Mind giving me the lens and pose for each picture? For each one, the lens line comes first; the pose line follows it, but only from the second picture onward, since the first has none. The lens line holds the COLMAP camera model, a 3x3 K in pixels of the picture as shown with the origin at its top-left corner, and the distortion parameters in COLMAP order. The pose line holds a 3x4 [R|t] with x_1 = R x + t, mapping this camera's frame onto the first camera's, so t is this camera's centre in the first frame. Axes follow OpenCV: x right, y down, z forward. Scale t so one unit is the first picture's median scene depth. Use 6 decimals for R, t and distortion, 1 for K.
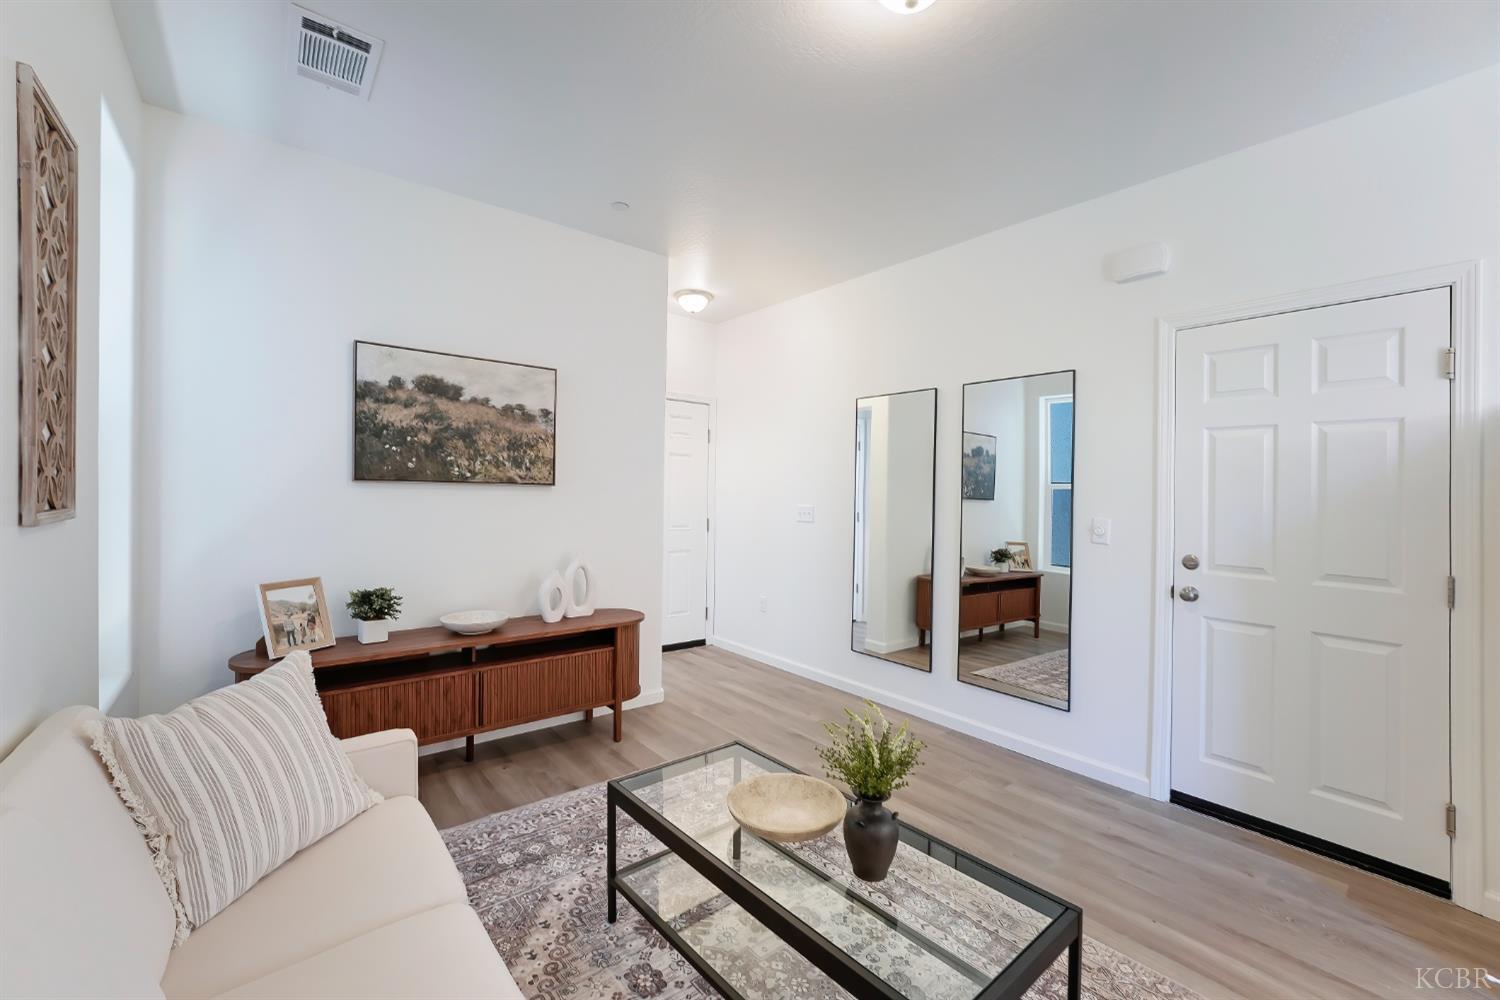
lens RADIAL K [[626.1, 0, 750.0], [0, 626.1, 500.0], [0, 0, 1]] dist [-0.001107, 0.000087]
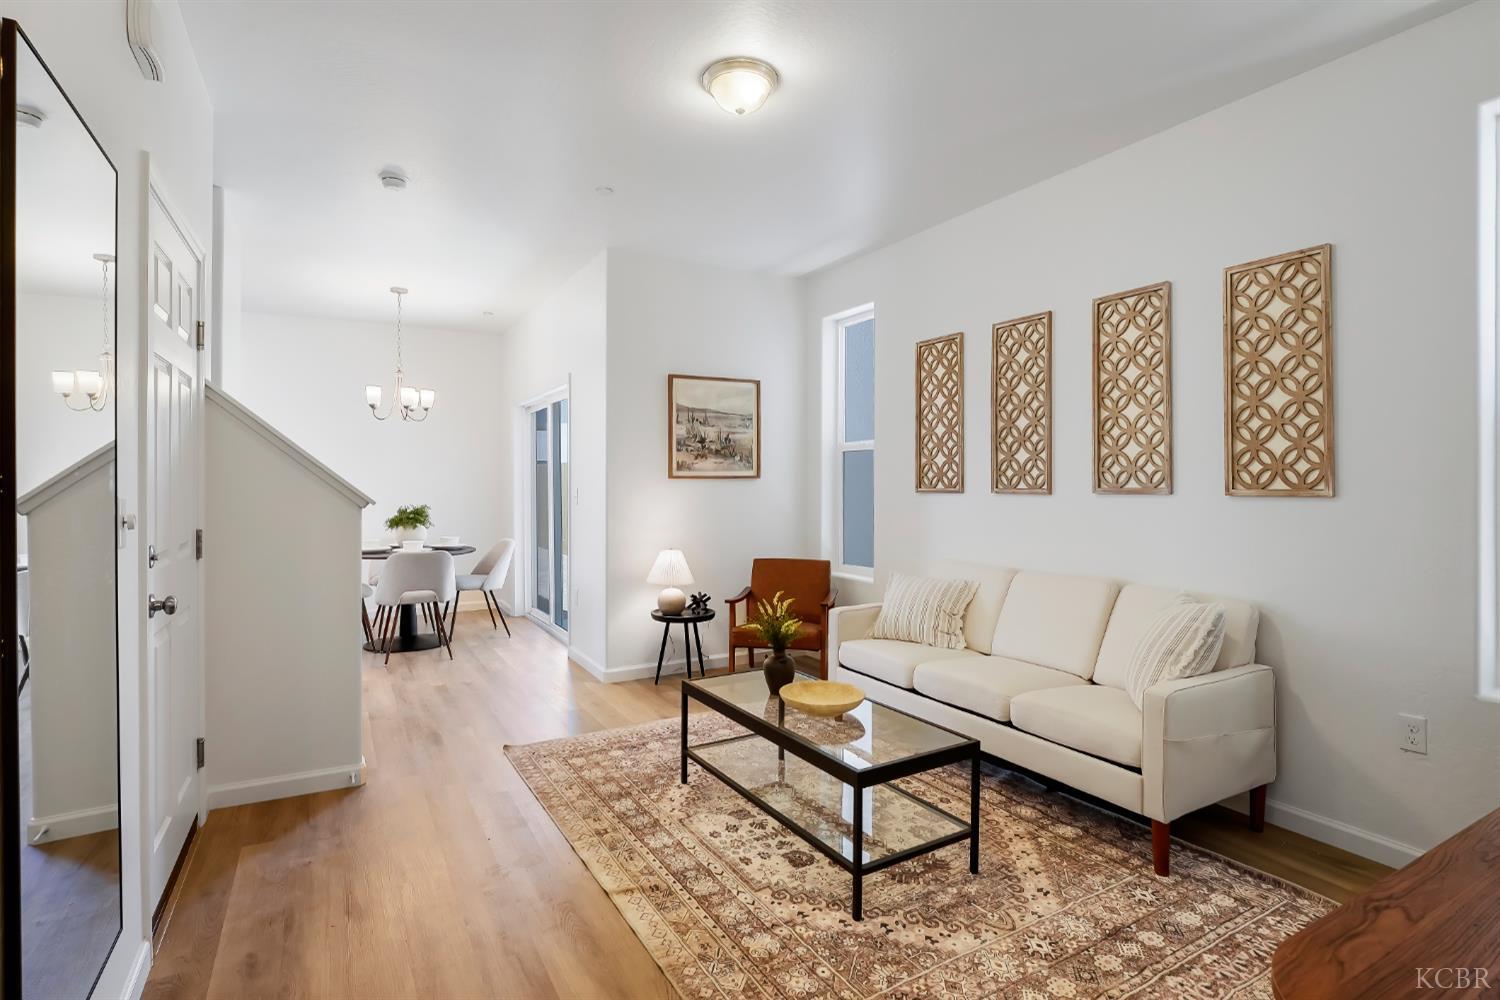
lens RADIAL K [[751.8, 0, 733.5], [0, 751.8, 480.5], [0, 0, 1]] dist [0.000225, 0.000164]
pose [[-0.982486, -0.019613, 0.185302, -0.029339], [-0.017257, 0.999749, 0.014319, -0.006474], [-0.185536, 0.010870, -0.982577, 1.688323]]
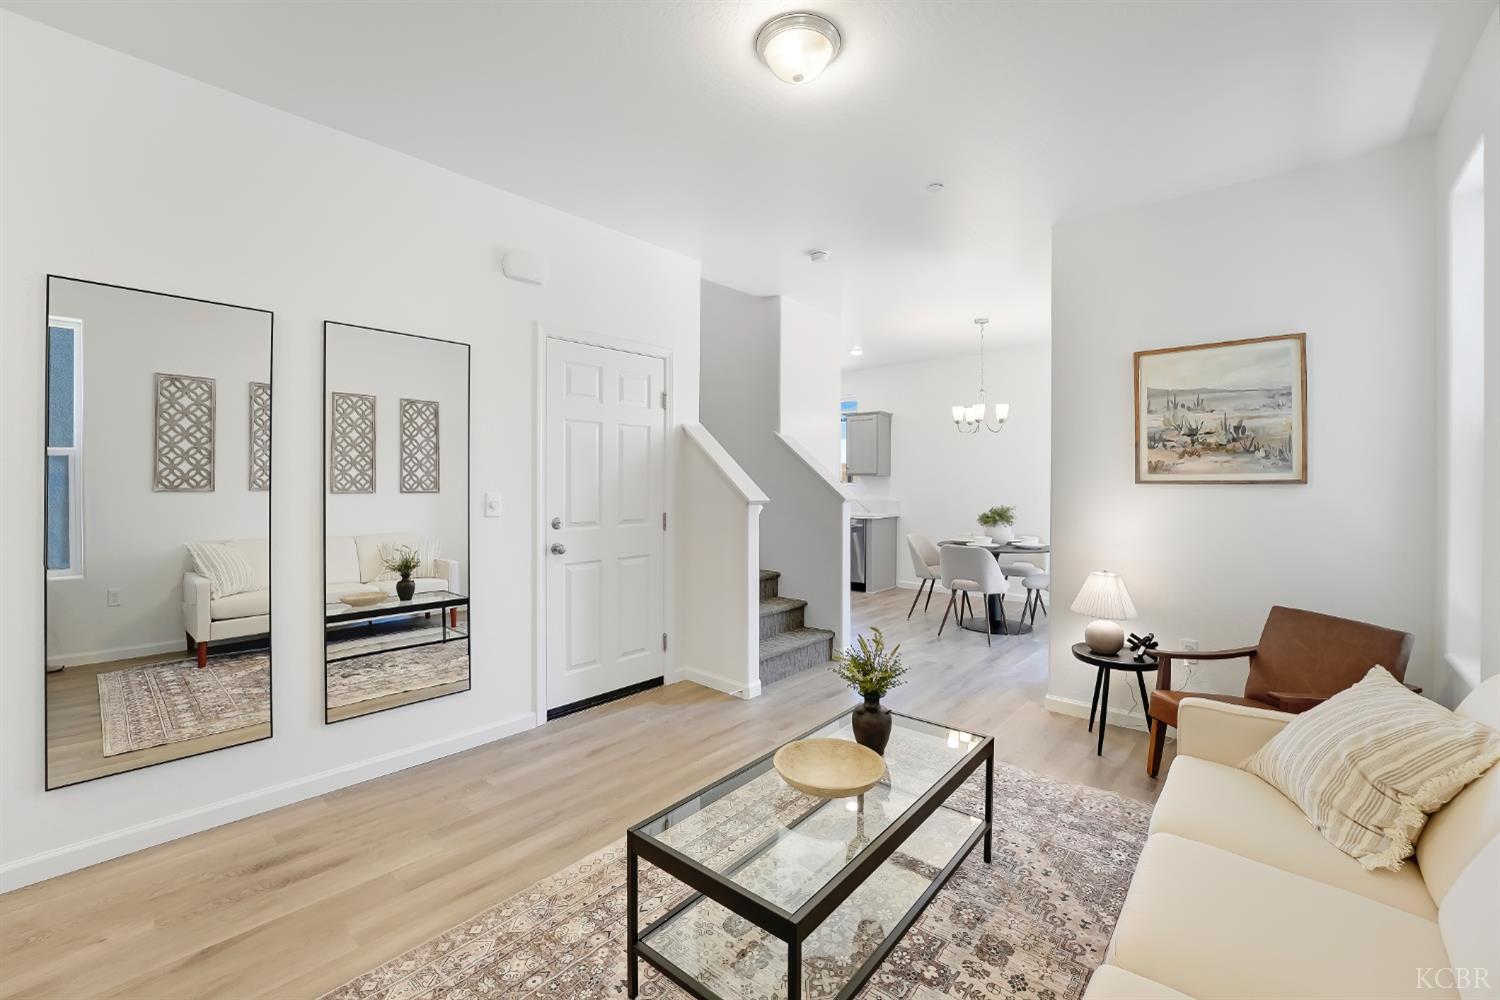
lens RADIAL K [[620.1, 0, 742.7], [0, 620.1, 474.0], [0, 0, 1]] dist [-0.009954, -0.000167]
pose [[-0.161567, -0.009709, 0.986814, -0.604010], [0.000278, 0.999951, 0.009883, -0.012770], [-0.986862, 0.001871, -0.161556, 0.848826]]
